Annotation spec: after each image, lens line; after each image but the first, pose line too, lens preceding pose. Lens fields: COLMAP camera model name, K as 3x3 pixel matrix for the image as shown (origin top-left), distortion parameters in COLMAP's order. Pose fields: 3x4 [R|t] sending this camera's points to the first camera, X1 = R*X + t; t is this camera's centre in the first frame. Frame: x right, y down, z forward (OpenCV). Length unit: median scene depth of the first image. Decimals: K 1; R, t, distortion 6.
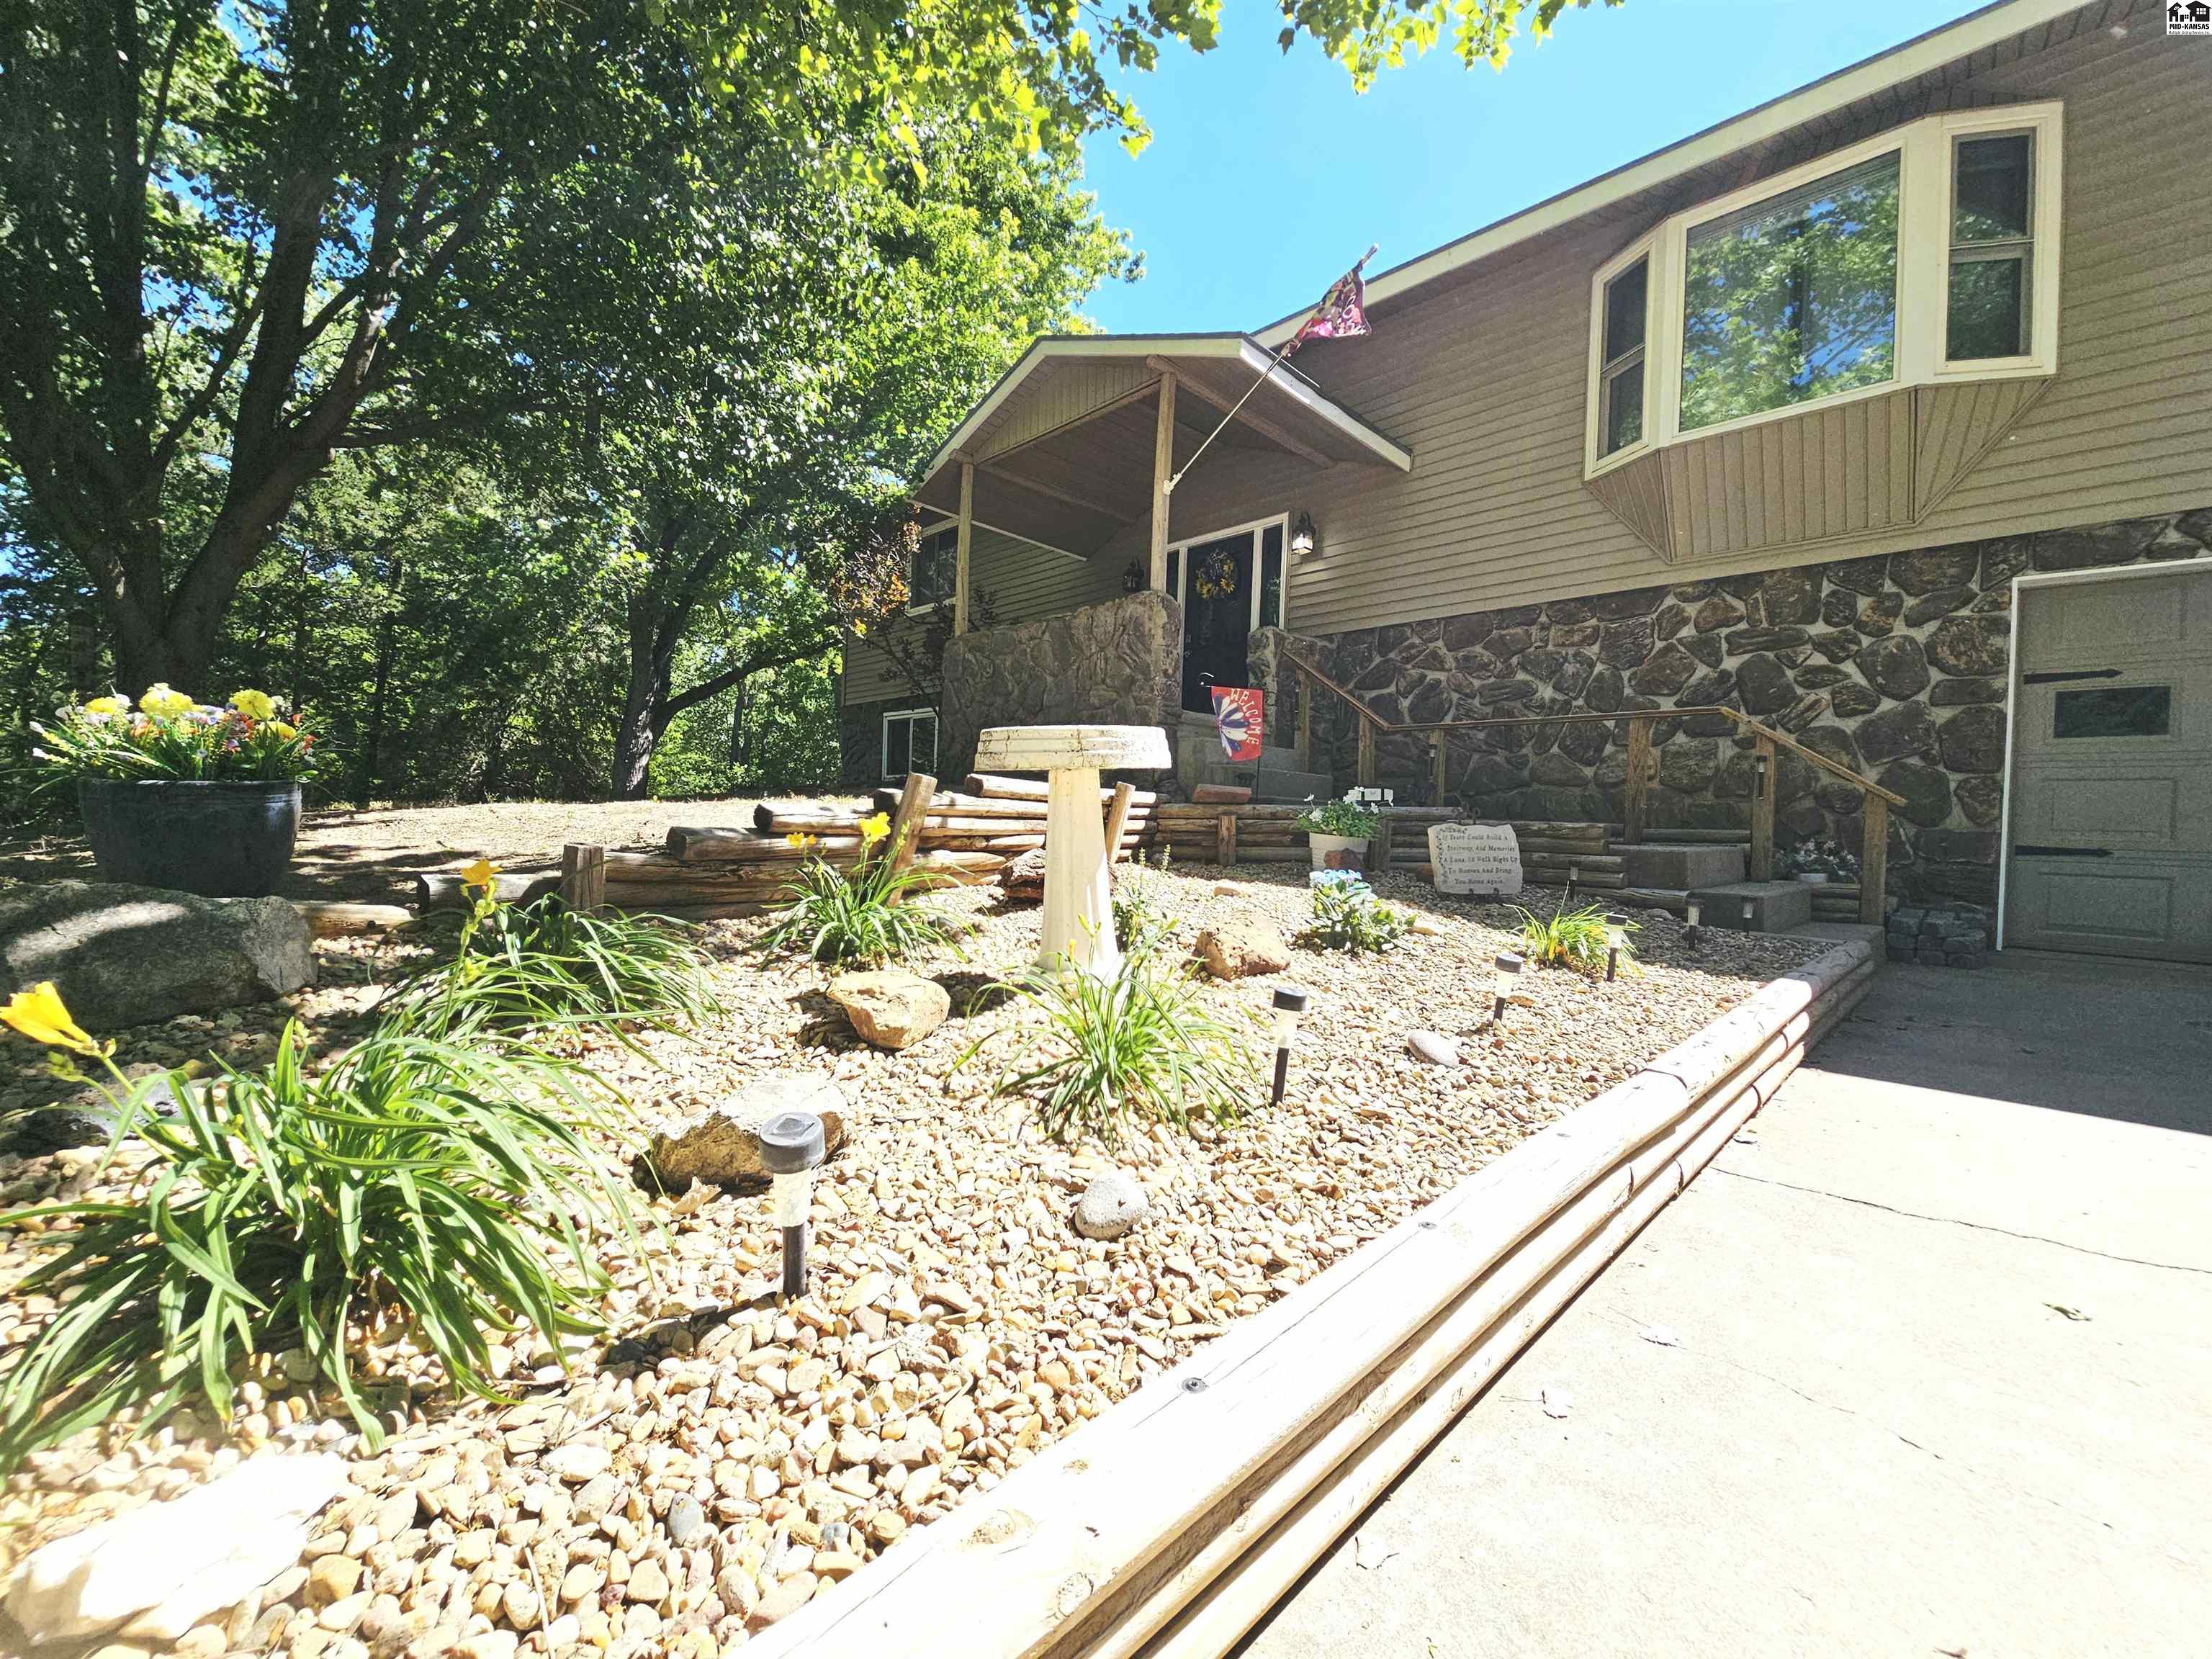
lens RADIAL K [[898.3, 0, 1103.5], [0, 898.3, 837.7], [0, 0, 1]] dist [-0.003323, -0.000921]
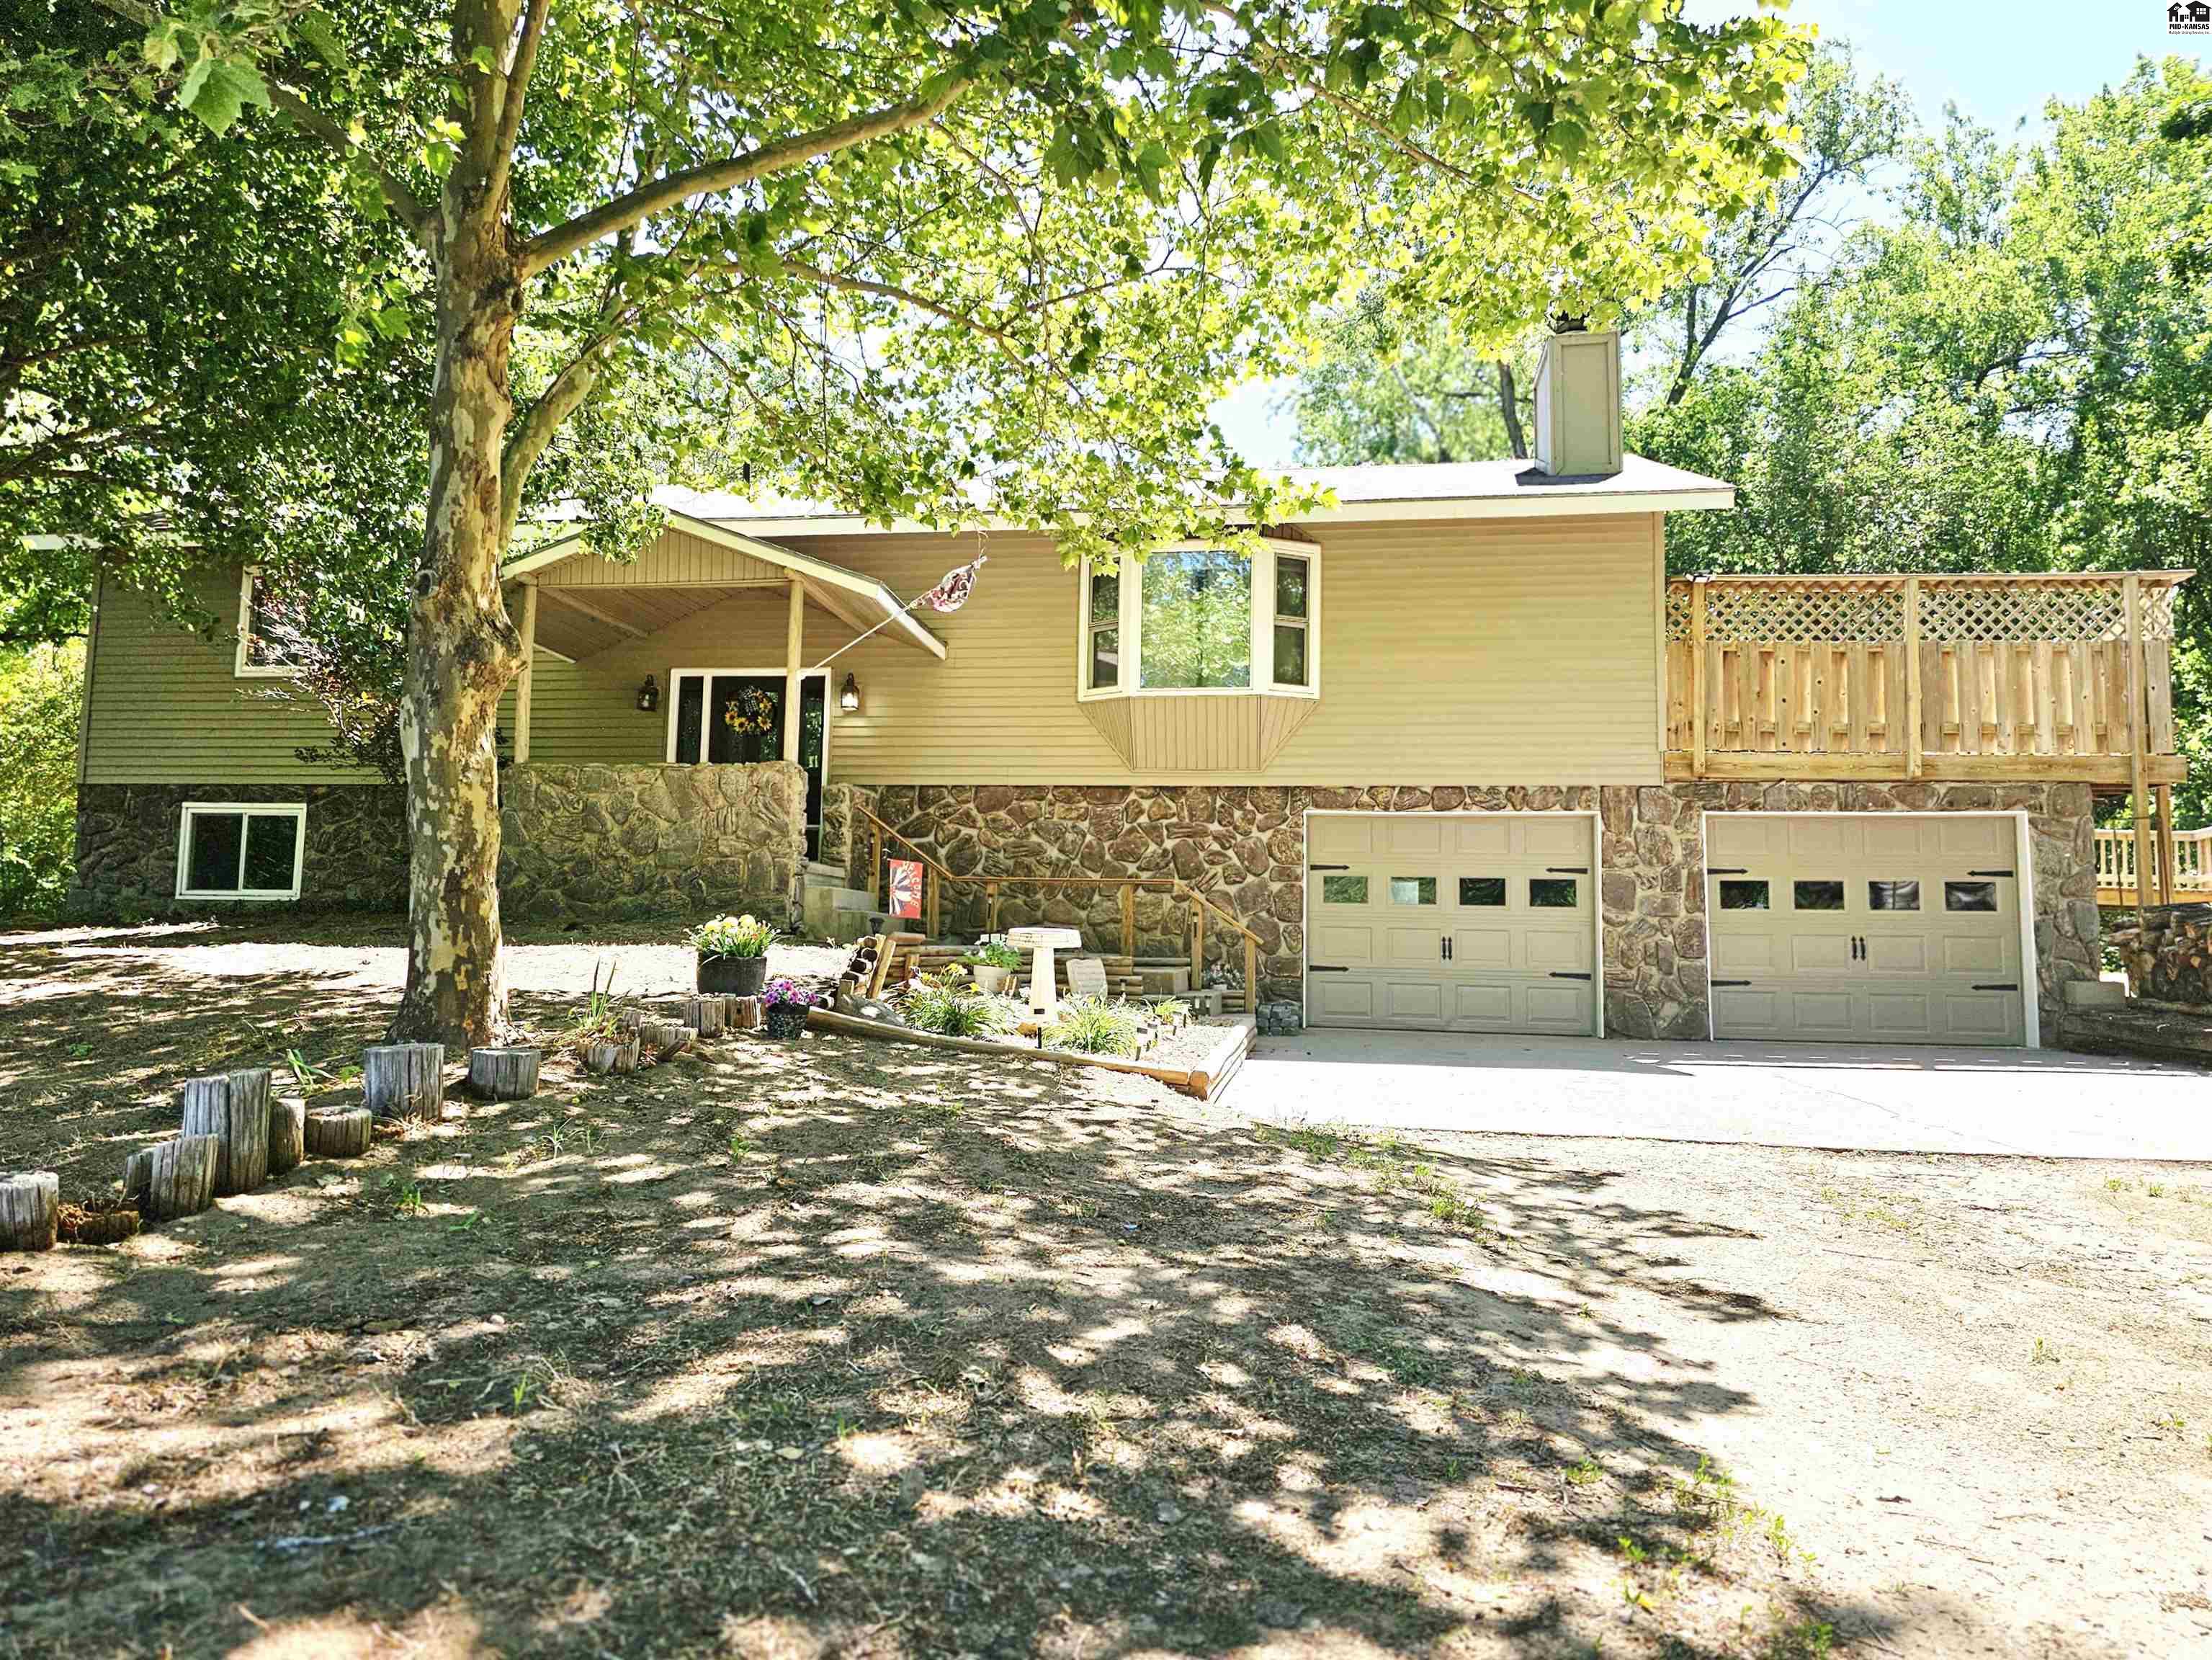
lens RADIAL K [[1477.3, 0, 1105.5], [0, 1477.3, 822.1], [0, 0, 1]] dist [0.047829, 0.000331]
pose [[0.798327, 0.039187, 0.600948, -0.869291], [0.013310, 0.996489, -0.082662, -0.030479], [-0.602077, 0.073990, 0.795002, -0.898086]]
